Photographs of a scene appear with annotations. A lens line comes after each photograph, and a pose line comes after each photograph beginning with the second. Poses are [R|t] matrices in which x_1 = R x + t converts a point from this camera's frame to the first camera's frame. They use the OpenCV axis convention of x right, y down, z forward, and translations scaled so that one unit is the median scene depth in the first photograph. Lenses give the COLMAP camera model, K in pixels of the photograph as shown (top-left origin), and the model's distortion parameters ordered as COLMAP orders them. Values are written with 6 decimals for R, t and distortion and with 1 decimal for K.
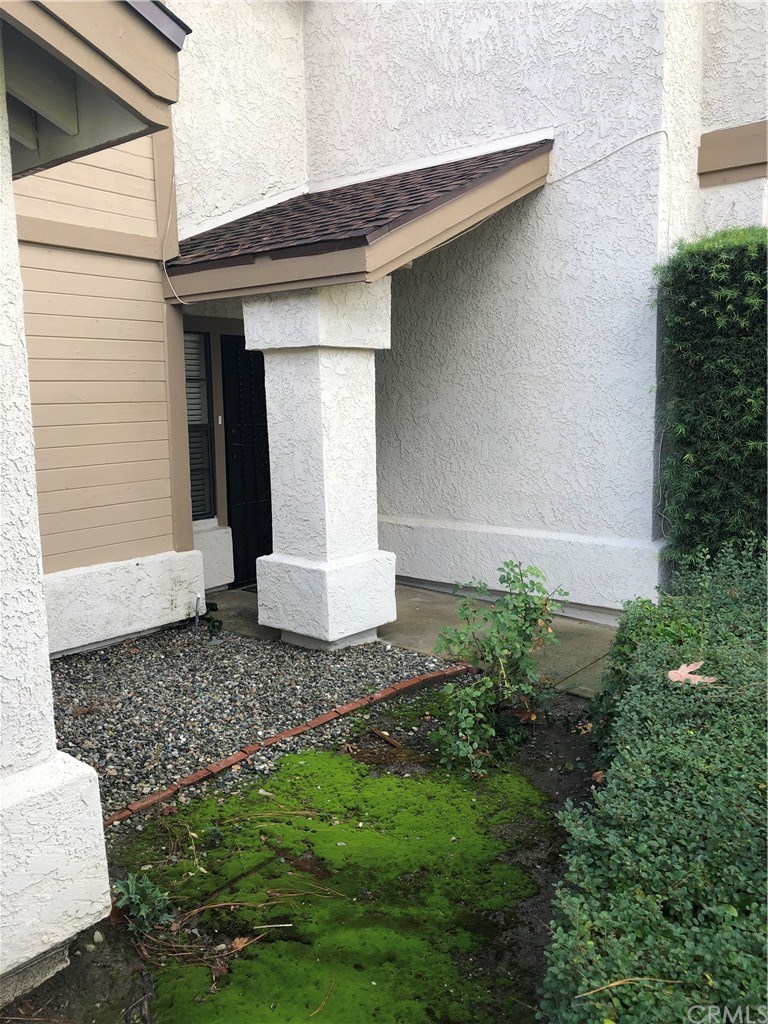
lens RADIAL K [[842.6, 0, 384.0], [0, 842.6, 512.0], [0, 0, 1]] dist [0.072882, -0.094500]
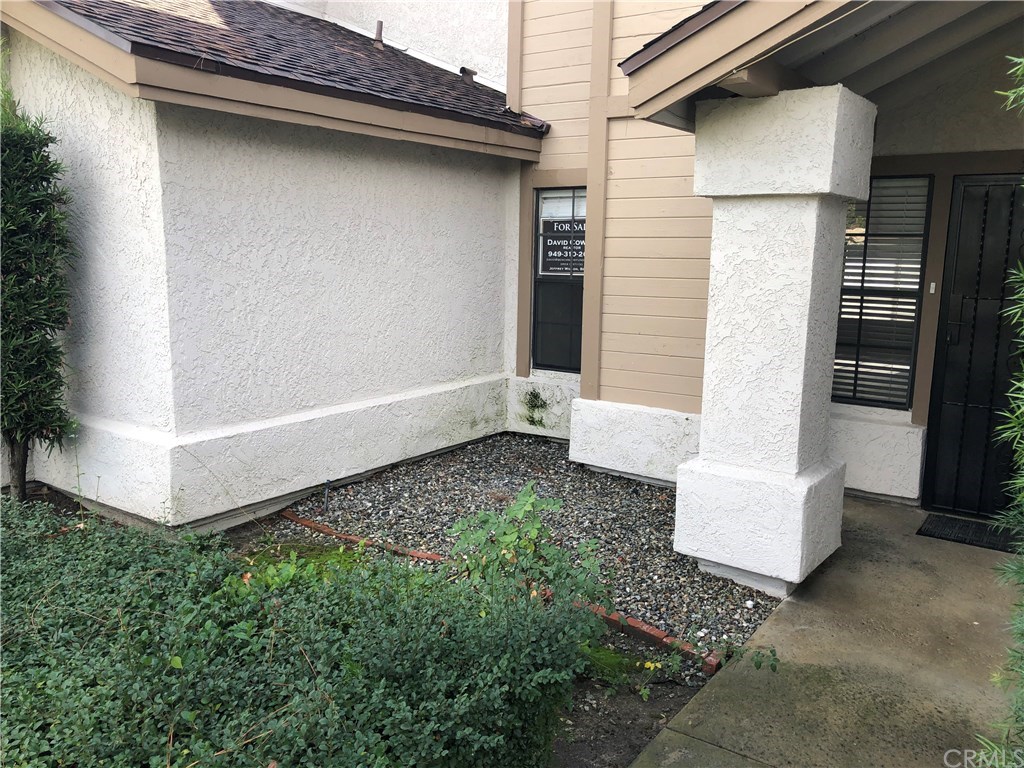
lens RADIAL K [[842.6, 0, 512.0], [0, 842.6, 384.0], [0, 0, 1]] dist [0.072882, -0.094500]
pose [[0.047711, 0.178850, -0.982719, 0.691467], [-0.153112, 0.973522, 0.169742, -0.119600], [0.987056, 0.142368, 0.073832, 0.718151]]
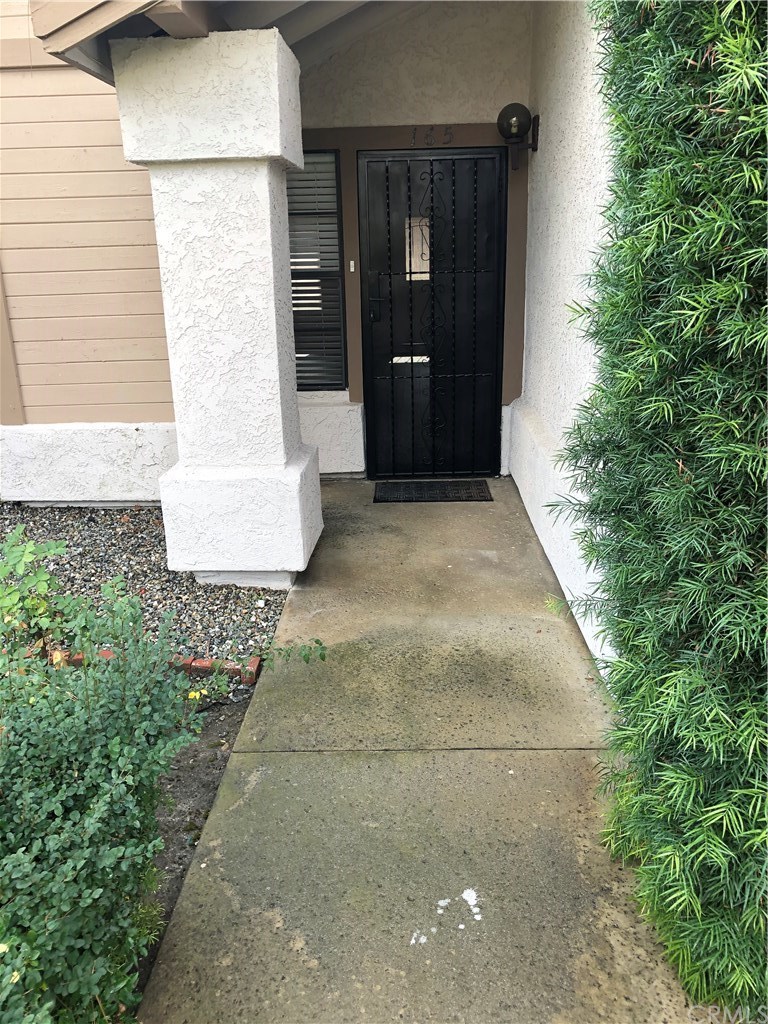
lens RADIAL K [[842.6, 0, 384.0], [0, 842.6, 512.0], [0, 0, 1]] dist [0.072882, -0.094500]
pose [[0.589848, 0.238770, -0.771407, 0.603738], [-0.092005, 0.968936, 0.229560, -0.088268], [0.802256, -0.064432, 0.593493, 0.667618]]
